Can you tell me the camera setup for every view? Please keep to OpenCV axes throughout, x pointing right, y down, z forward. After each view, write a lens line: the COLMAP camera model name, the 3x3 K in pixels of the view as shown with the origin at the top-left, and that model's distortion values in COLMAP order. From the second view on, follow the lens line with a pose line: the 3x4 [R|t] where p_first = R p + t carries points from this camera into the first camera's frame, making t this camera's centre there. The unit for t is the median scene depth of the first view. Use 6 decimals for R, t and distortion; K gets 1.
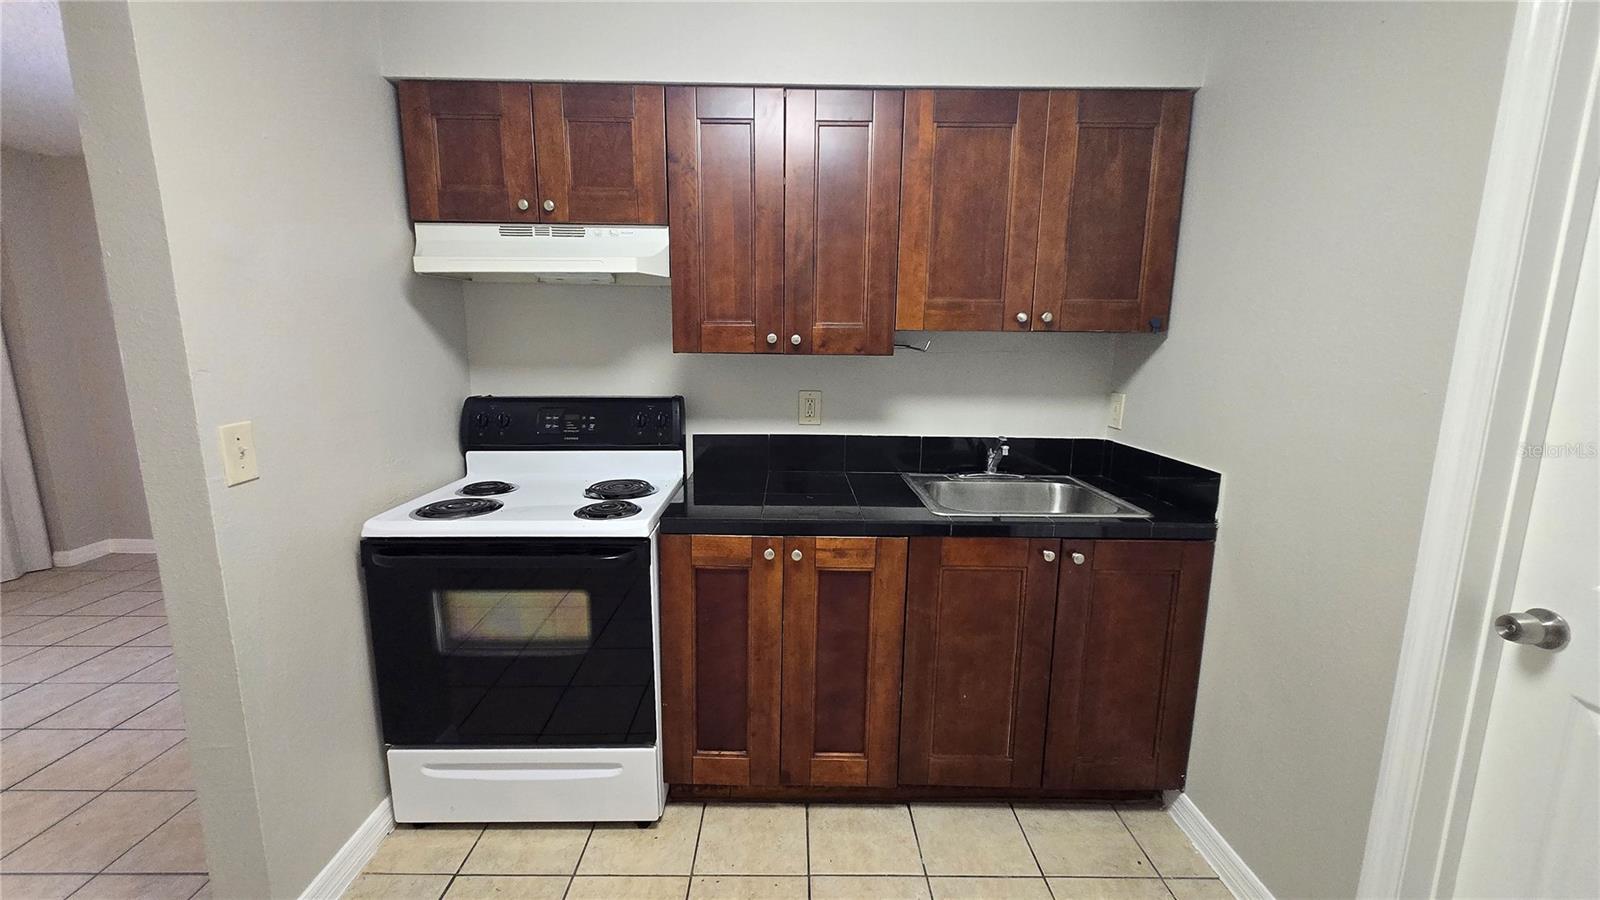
lens RADIAL K [[630.7, 0, 795.3], [0, 630.7, 445.1], [0, 0, 1]] dist [0.003716, -0.000097]
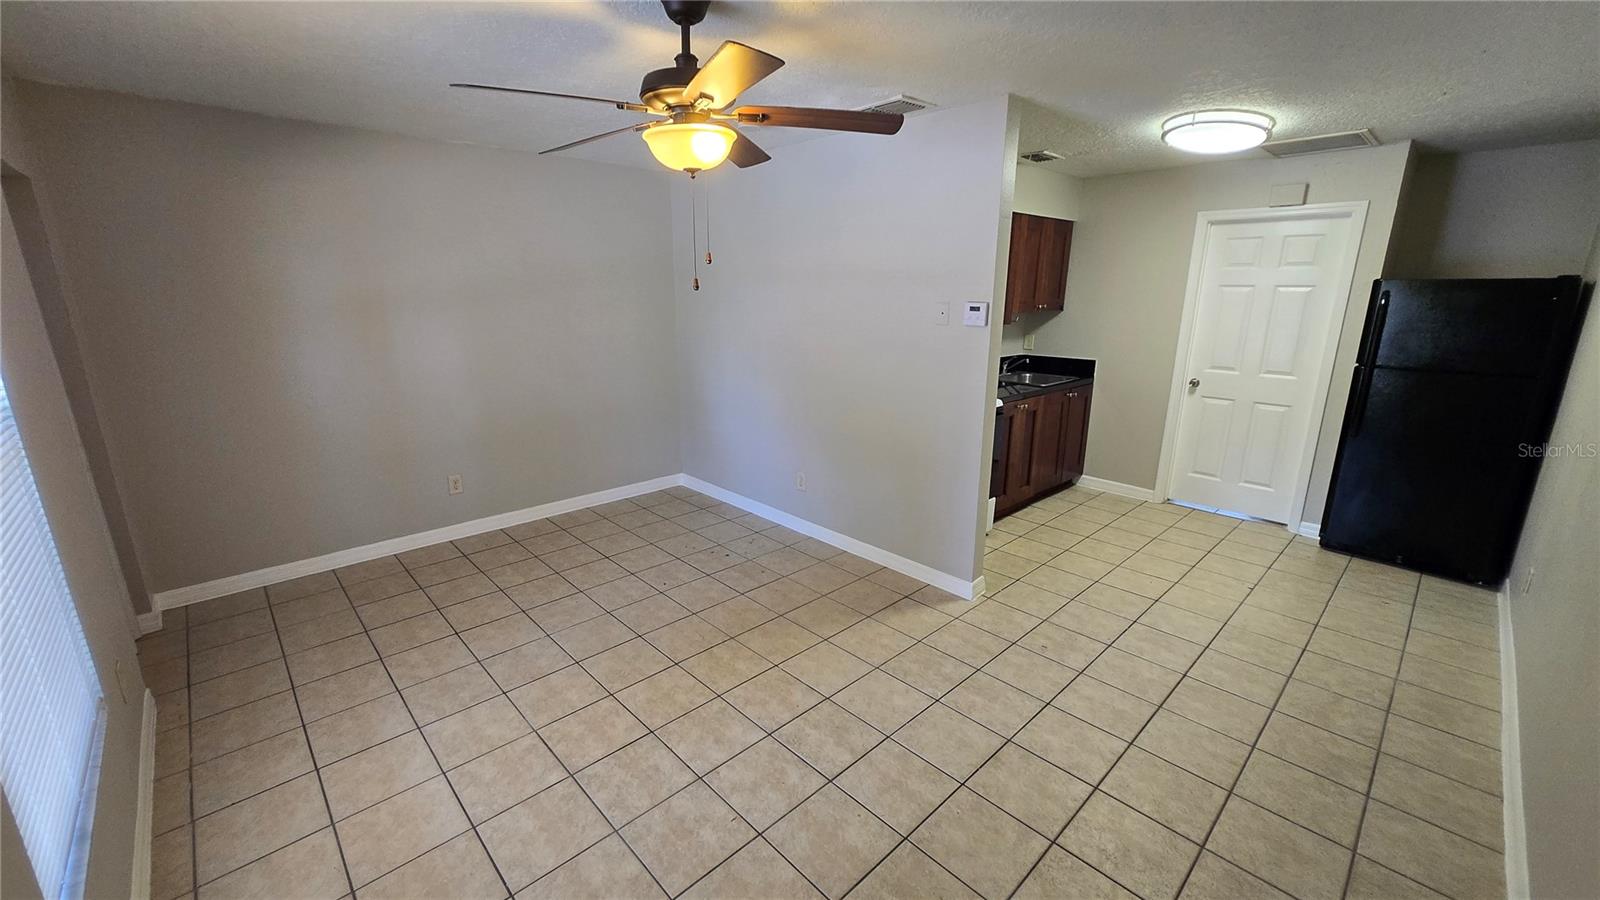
lens RADIAL K [[630.7, 0, 795.3], [0, 630.7, 445.1], [0, 0, 1]] dist [0.003716, -0.000097]
pose [[0.732333, -0.169389, 0.659541, -2.147430], [0.113723, 0.985387, 0.126802, -0.088480], [-0.671383, -0.017856, 0.740896, -0.228733]]
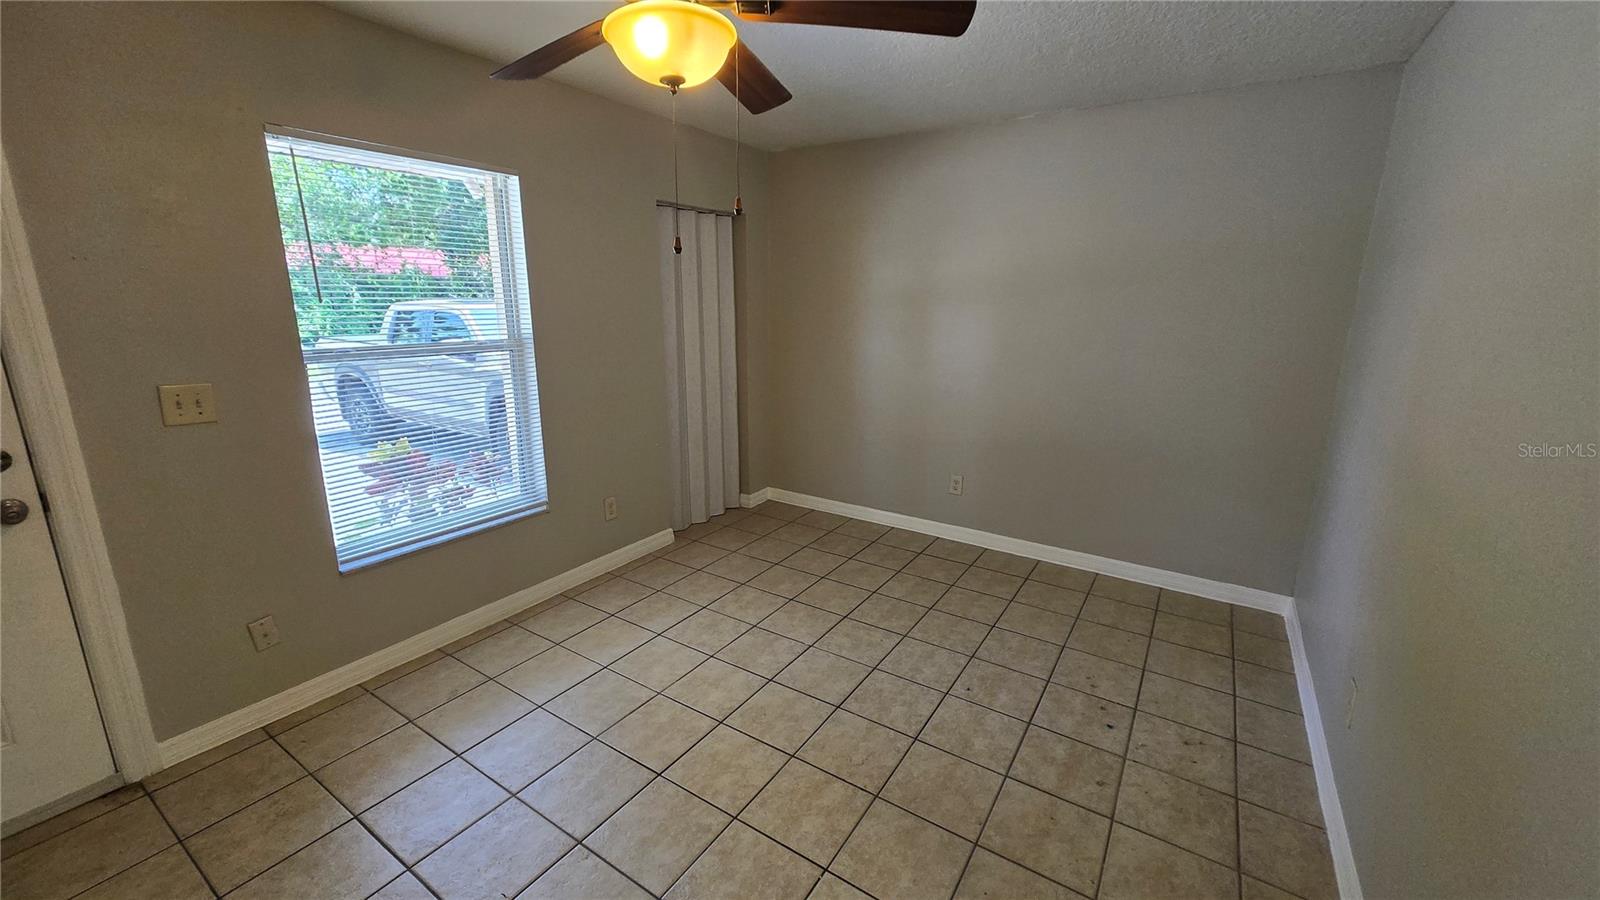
lens RADIAL K [[630.7, 0, 795.3], [0, 630.7, 445.1], [0, 0, 1]] dist [0.003716, -0.000097]
pose [[0.832743, 0.132245, -0.537634, -0.918061], [-0.099329, 0.990985, 0.089906, -0.080338], [0.544676, -0.021466, 0.838371, 0.114420]]
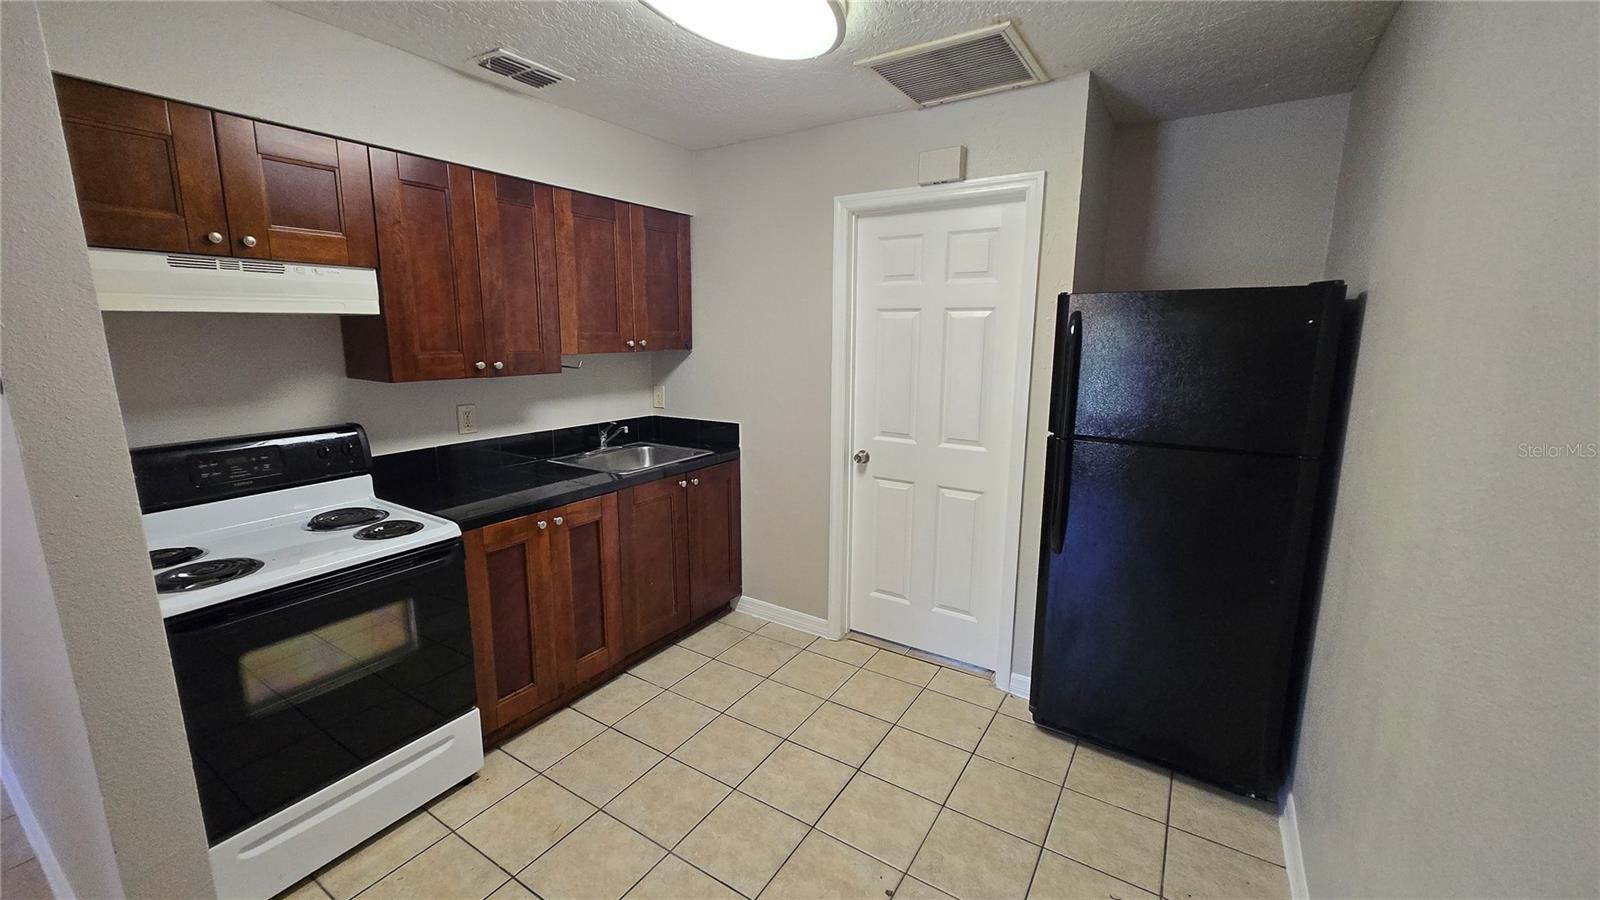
lens RADIAL K [[630.7, 0, 795.3], [0, 630.7, 445.1], [0, 0, 1]] dist [0.003716, -0.000097]
pose [[0.546972, -0.158109, 0.822085, -0.760074], [0.140415, 0.985418, 0.096097, -0.047127], [-0.825291, 0.062870, 0.561197, -0.207863]]
